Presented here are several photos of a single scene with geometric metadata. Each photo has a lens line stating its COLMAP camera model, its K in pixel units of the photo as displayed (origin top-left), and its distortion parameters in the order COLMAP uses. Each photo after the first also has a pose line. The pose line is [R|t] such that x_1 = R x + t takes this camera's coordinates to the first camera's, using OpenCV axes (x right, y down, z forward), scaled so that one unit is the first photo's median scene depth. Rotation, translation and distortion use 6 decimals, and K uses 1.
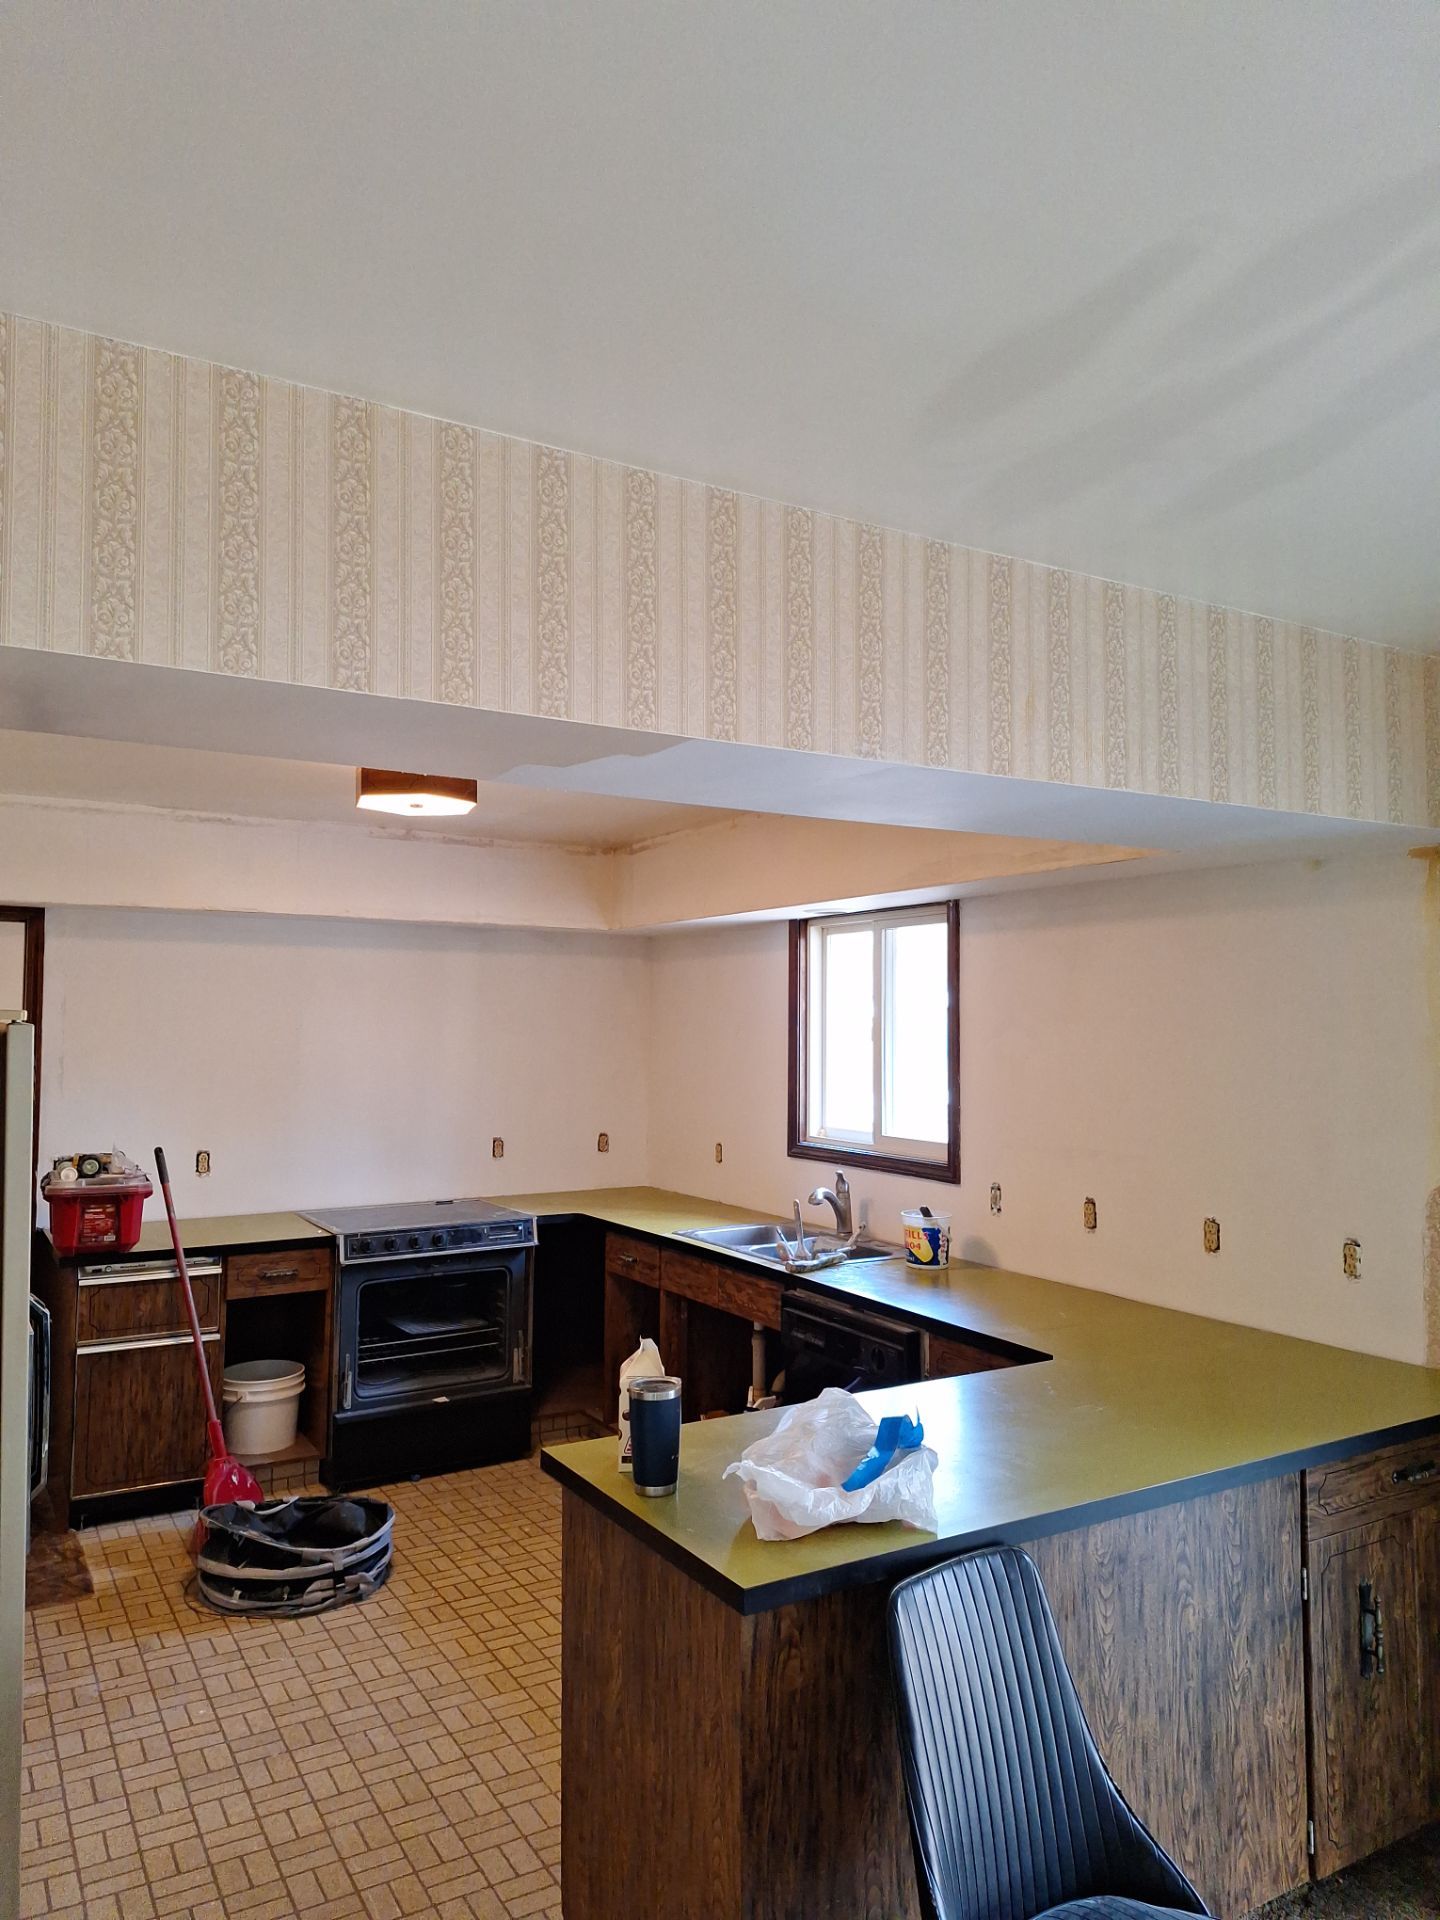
lens RADIAL K [[1304.1, 0, 720.0], [0, 1304.1, 960.0], [0, 0, 1]] dist [0.117759, -0.151850]
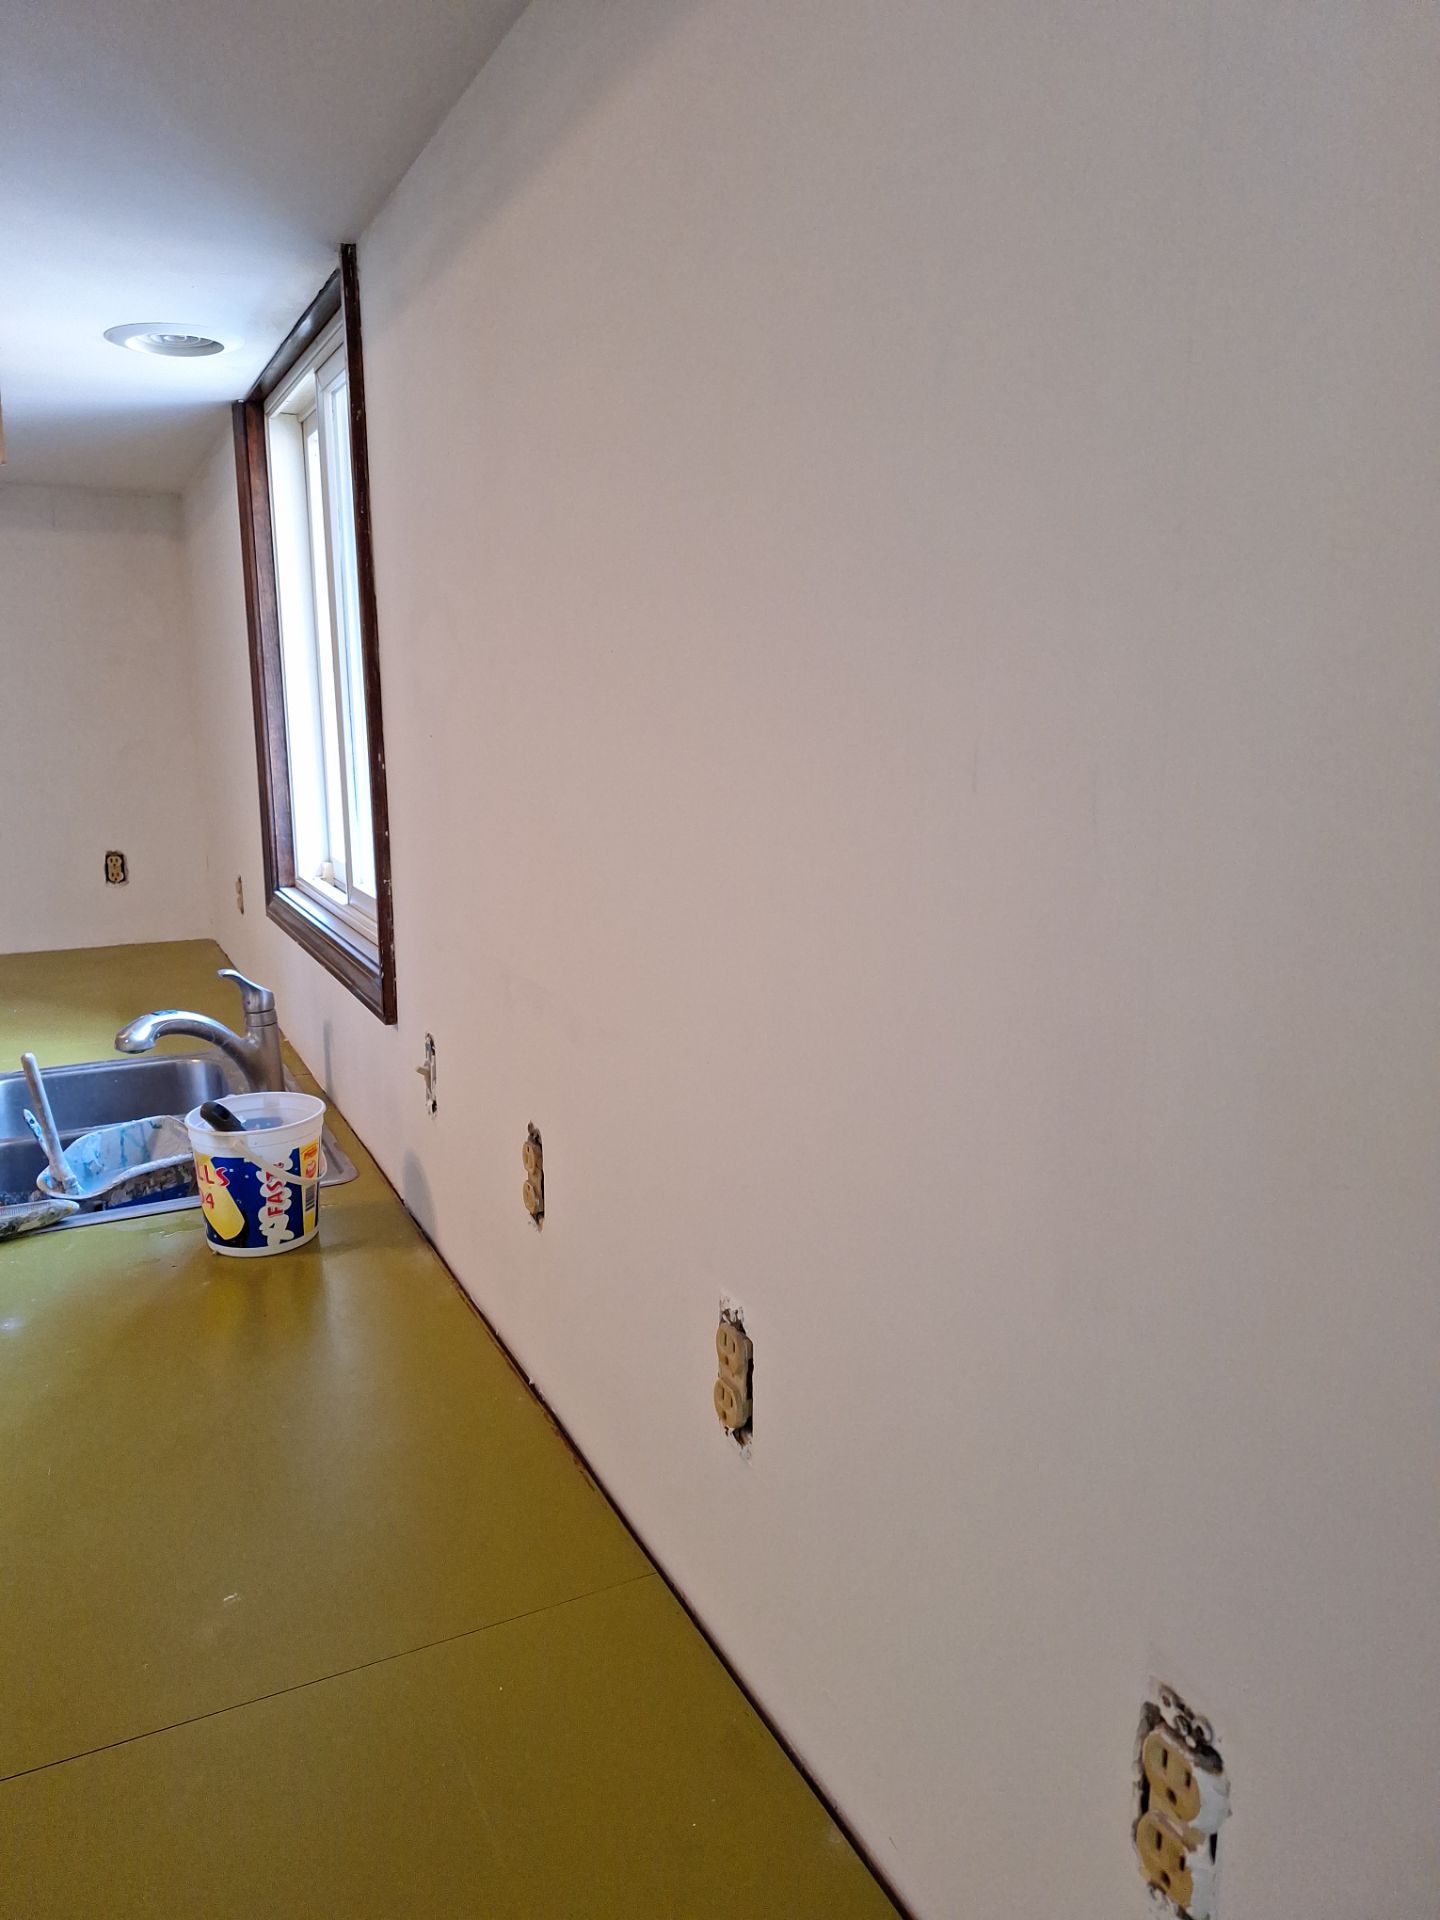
lens RADIAL K [[1334.0, 0, 720.0], [0, 1334.0, 960.0], [0, 0, 1]] dist [-0.046388, 0.010172]
pose [[0.996400, -0.000352, -0.084775, 0.313342], [0.021467, 0.968447, 0.248295, 0.055644], [0.082013, -0.249221, 0.964968, 0.626293]]
